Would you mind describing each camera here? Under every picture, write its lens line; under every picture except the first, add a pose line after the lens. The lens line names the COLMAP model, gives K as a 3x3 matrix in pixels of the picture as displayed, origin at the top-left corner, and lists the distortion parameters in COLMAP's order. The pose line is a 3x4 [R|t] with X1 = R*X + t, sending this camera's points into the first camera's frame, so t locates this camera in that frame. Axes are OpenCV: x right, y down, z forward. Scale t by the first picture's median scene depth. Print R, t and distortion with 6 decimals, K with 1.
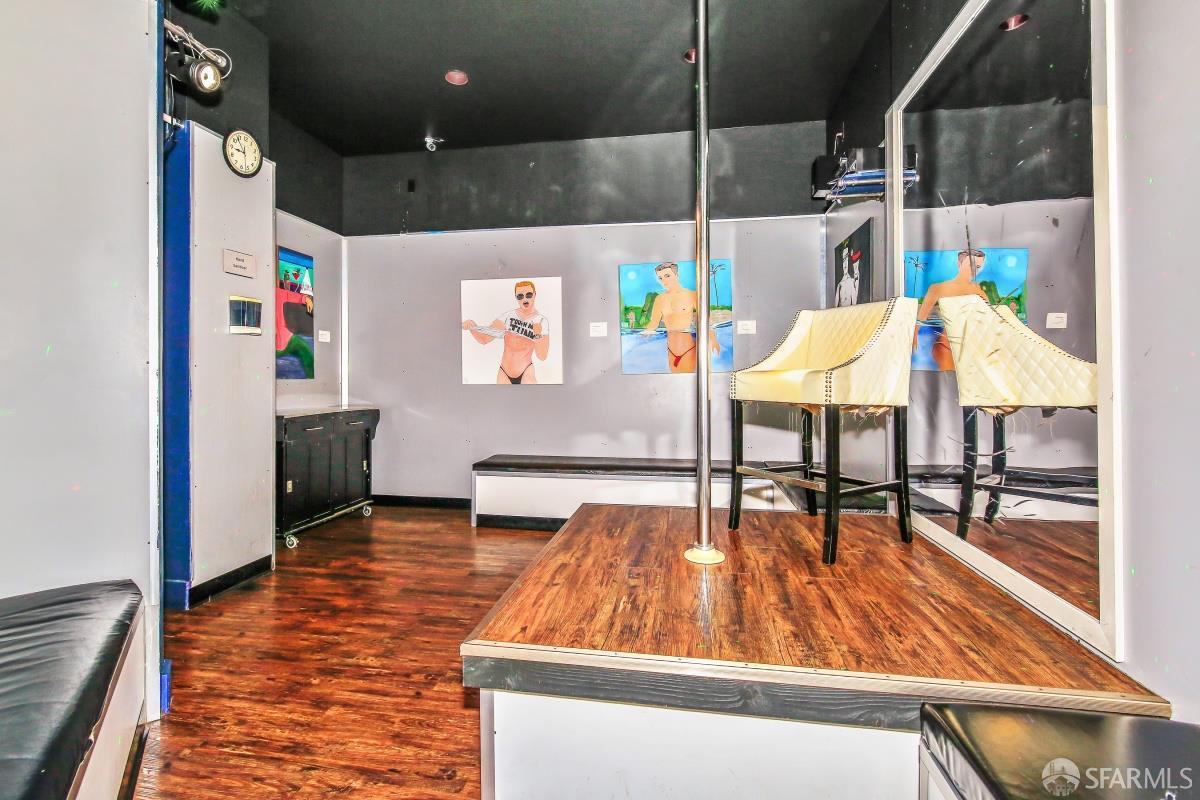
lens RADIAL K [[518.4, 0, 598.5], [0, 518.4, 387.5], [0, 0, 1]] dist [0.001651, -0.001247]
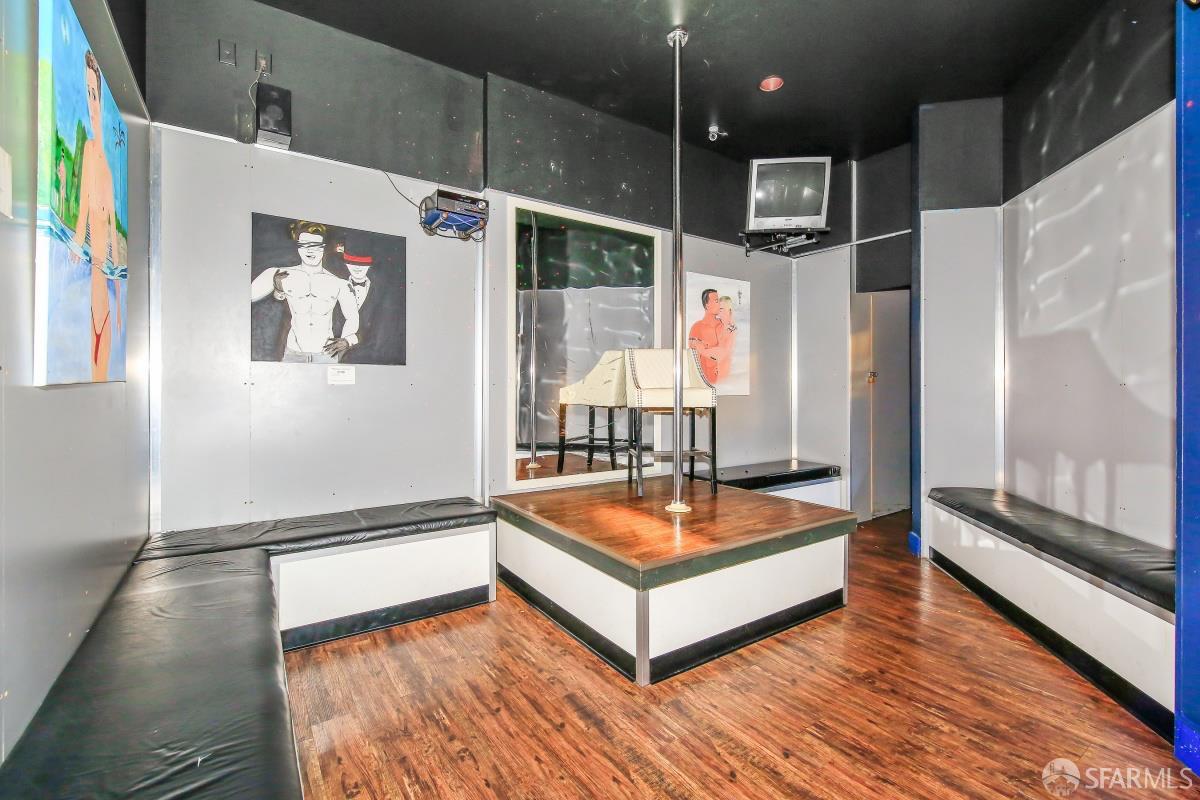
lens RADIAL K [[518.4, 0, 598.8], [0, 518.4, 393.6], [0, 0, 1]] dist [0.001651, -0.001247]
pose [[-0.684982, 0.002620, 0.728556, -0.738382], [0.014177, 0.999852, 0.009733, -0.036671], [-0.728422, 0.016996, -0.684918, 2.177209]]
